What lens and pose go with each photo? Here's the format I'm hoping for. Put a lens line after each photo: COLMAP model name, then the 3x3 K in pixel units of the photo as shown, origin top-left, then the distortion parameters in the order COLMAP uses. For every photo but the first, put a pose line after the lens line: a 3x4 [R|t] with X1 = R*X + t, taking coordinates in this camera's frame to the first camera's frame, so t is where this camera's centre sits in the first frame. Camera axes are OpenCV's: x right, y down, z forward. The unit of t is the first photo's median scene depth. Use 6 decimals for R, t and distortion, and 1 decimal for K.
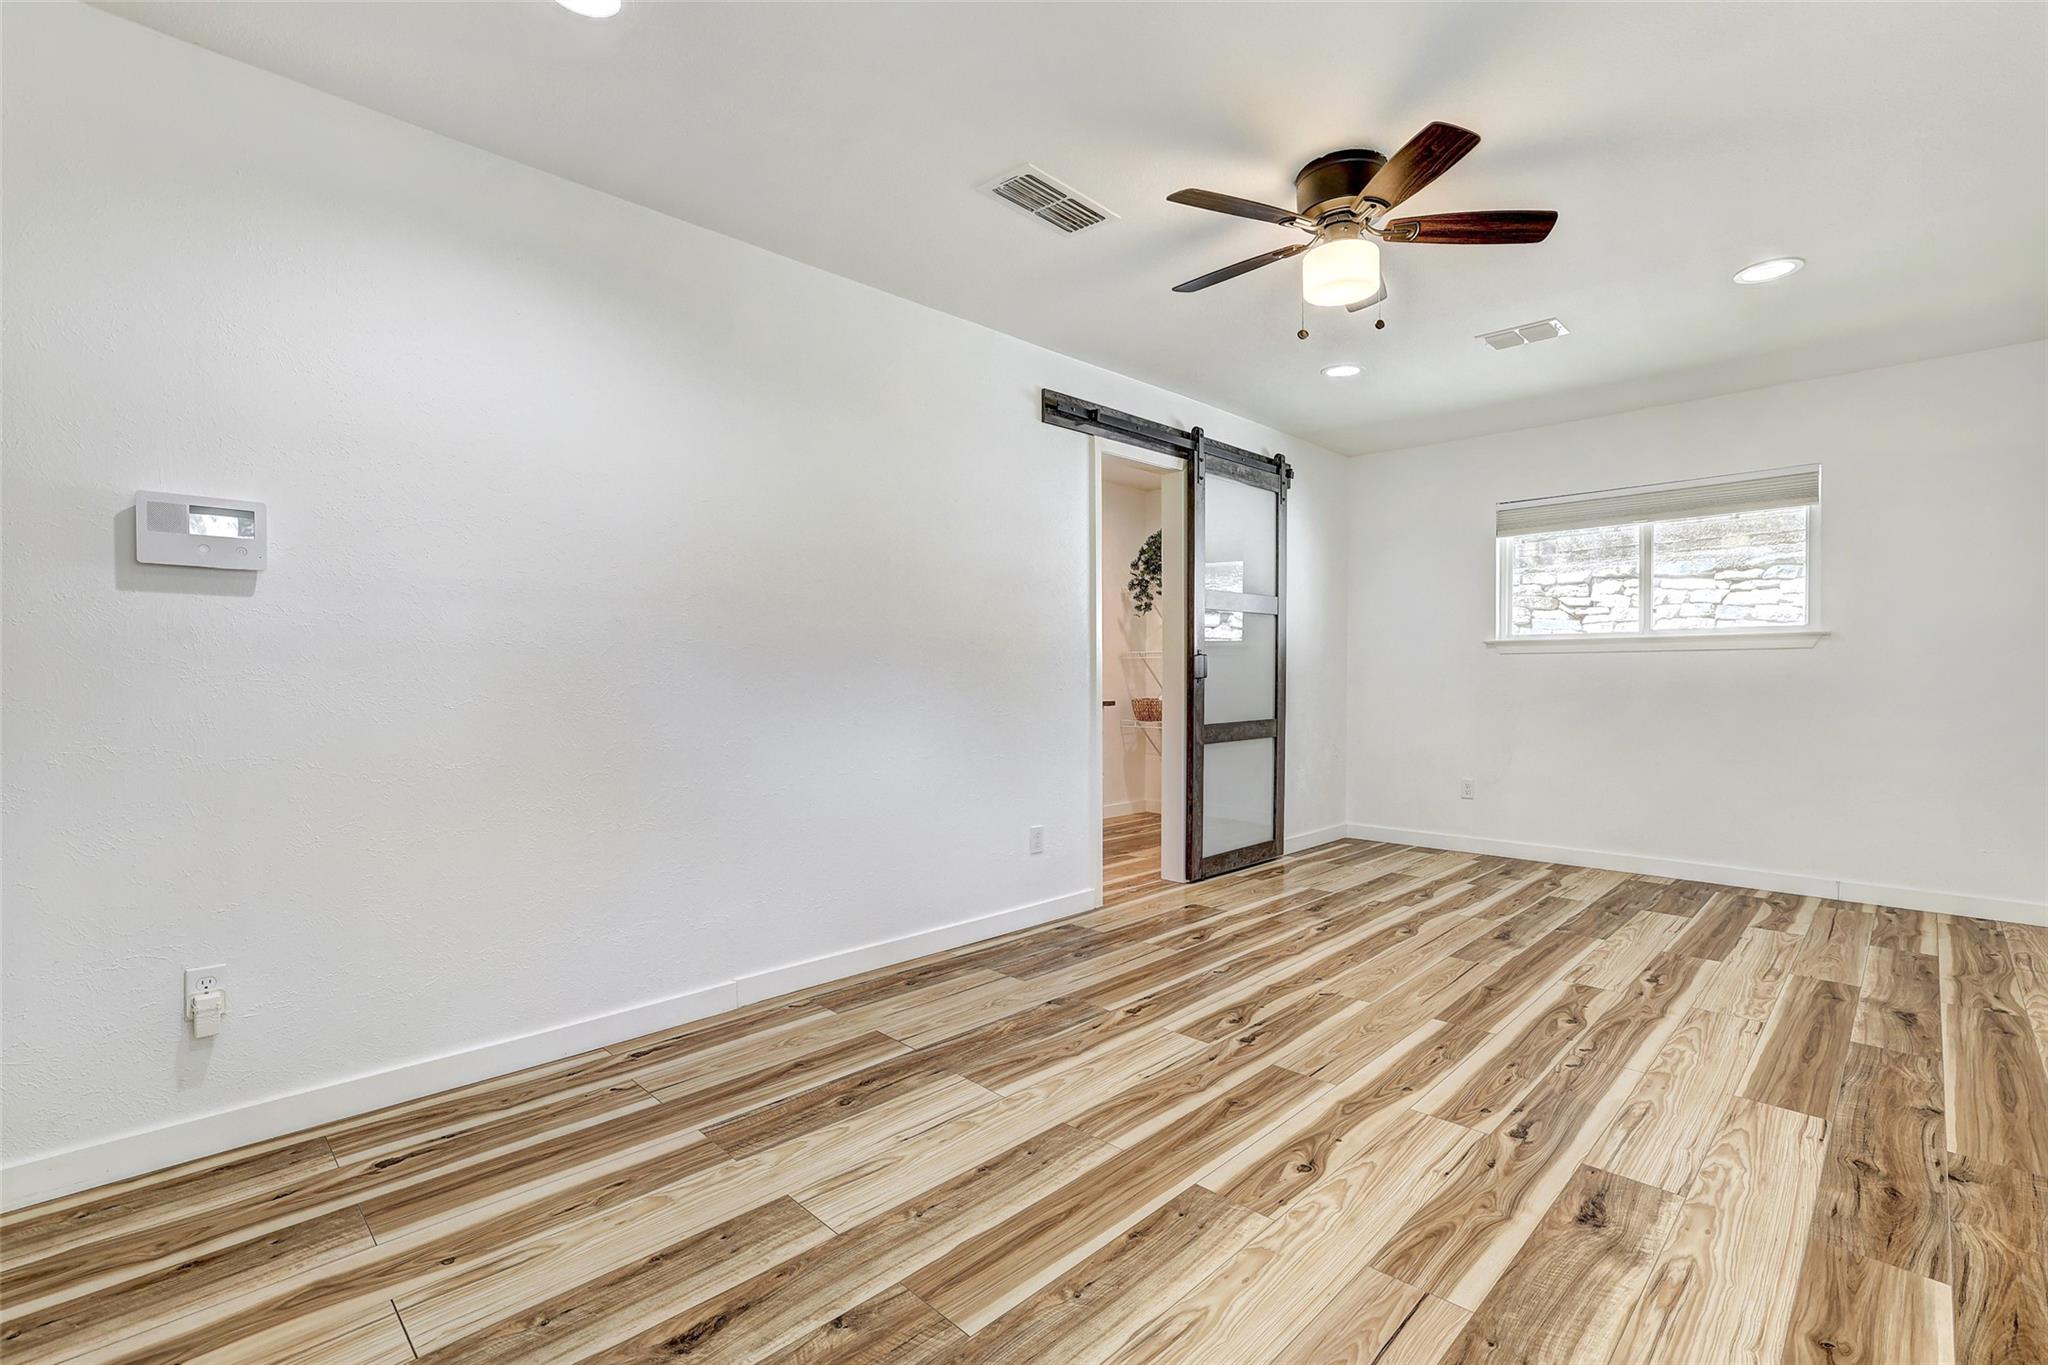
lens RADIAL K [[915.4, 0, 1014.5], [0, 915.4, 684.9], [0, 0, 1]] dist [0.000928, 0.000114]
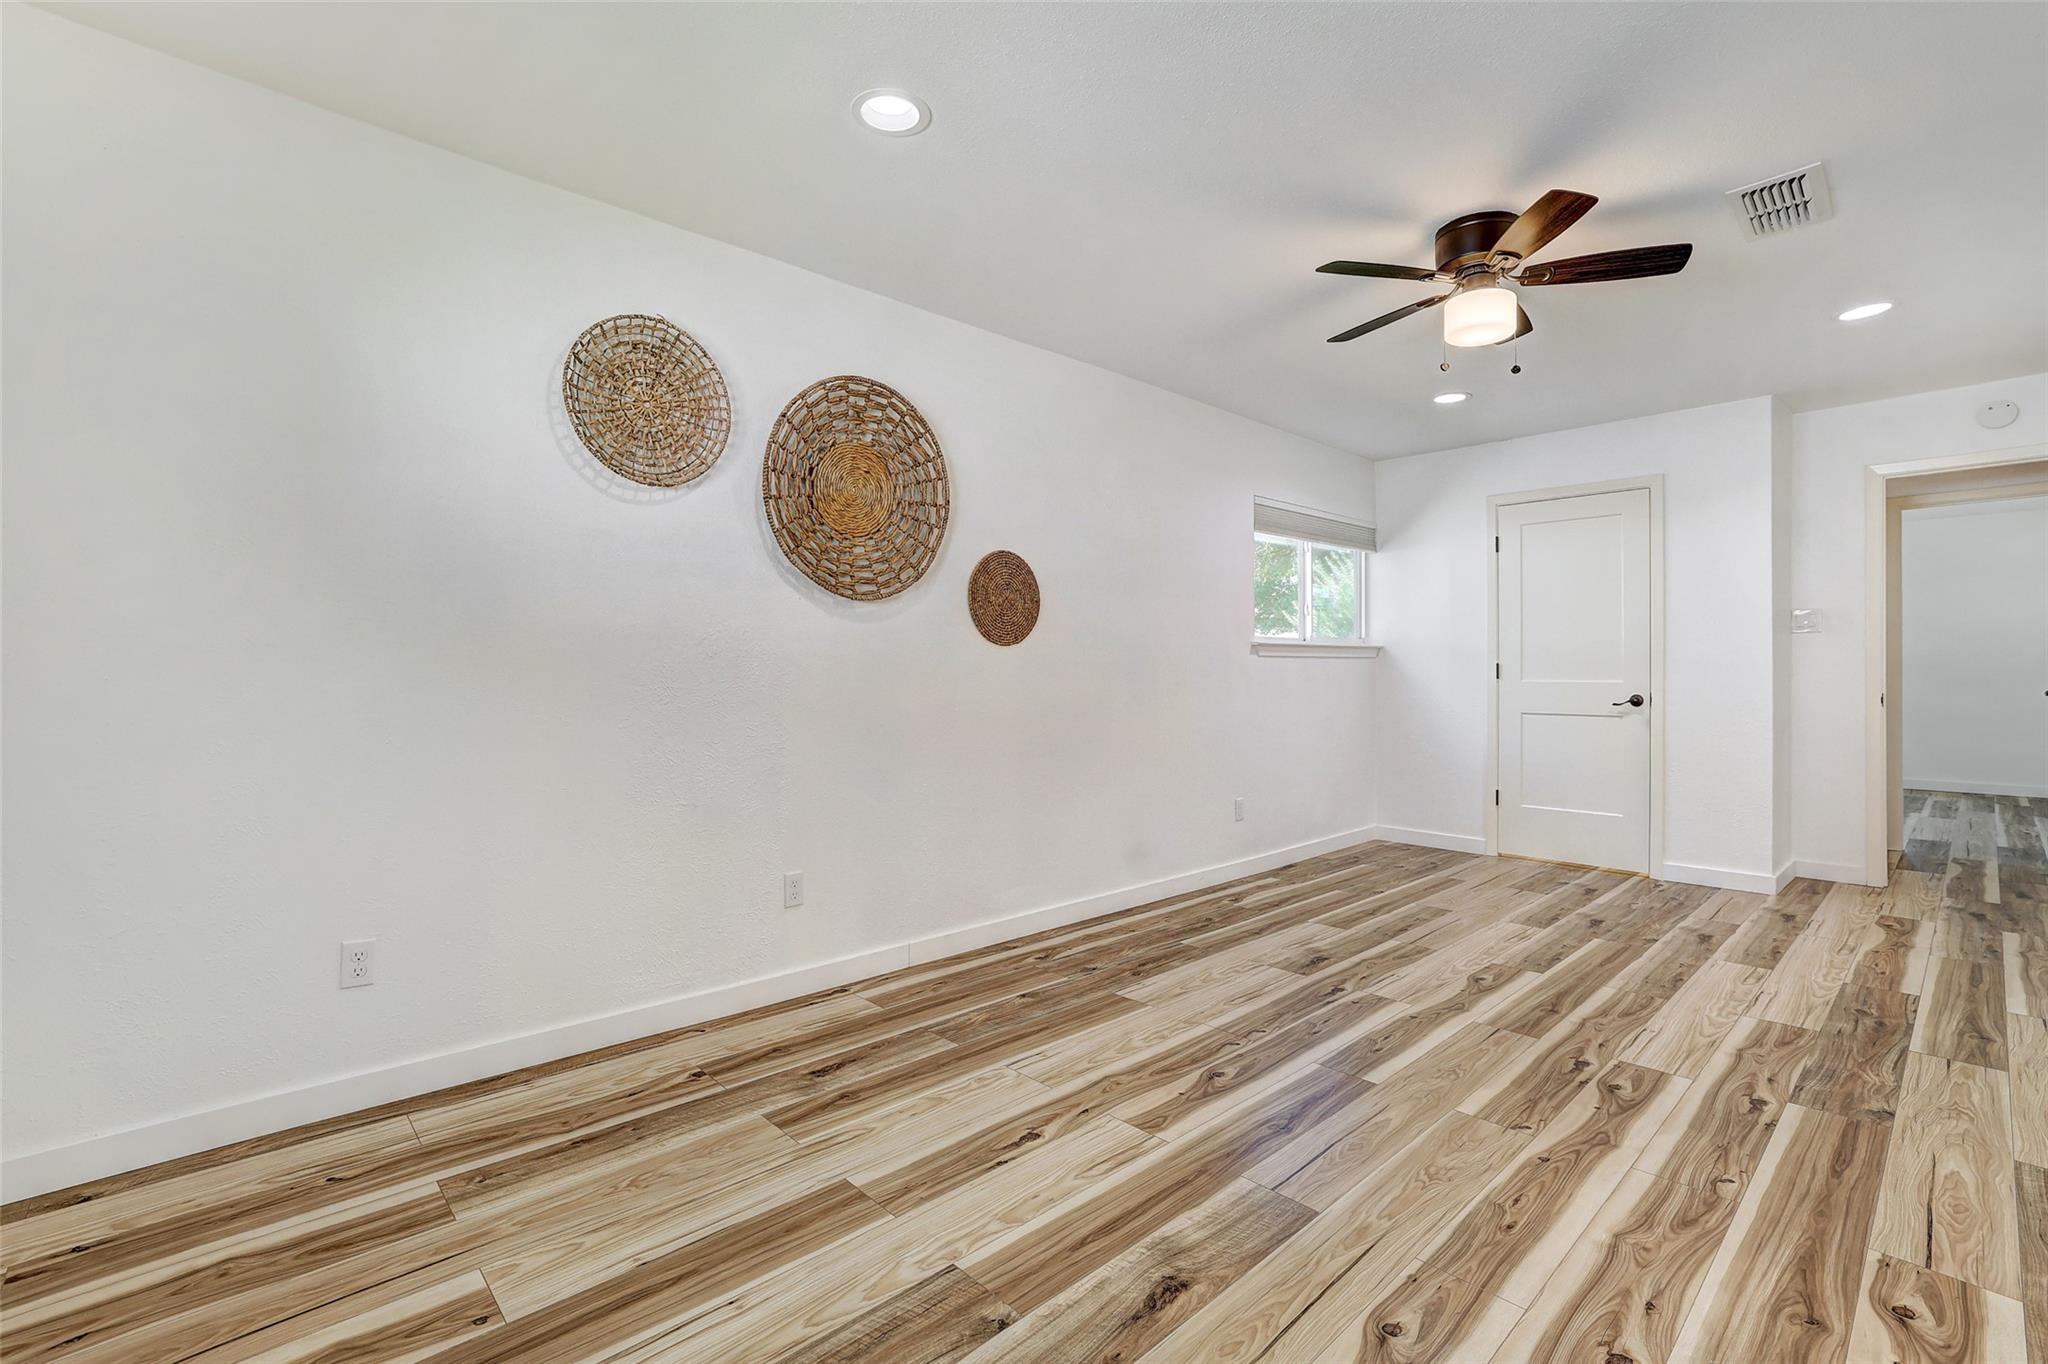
lens RADIAL K [[916.7, 0, 1014.5], [0, 916.7, 671.6], [0, 0, 1]] dist [-0.000761, 0.000754]
pose [[-0.999599, -0.000699, 0.028318, 0.839664], [-0.000388, 0.999940, 0.010978, -0.027197], [-0.028324, 0.010963, -0.999539, 2.022343]]
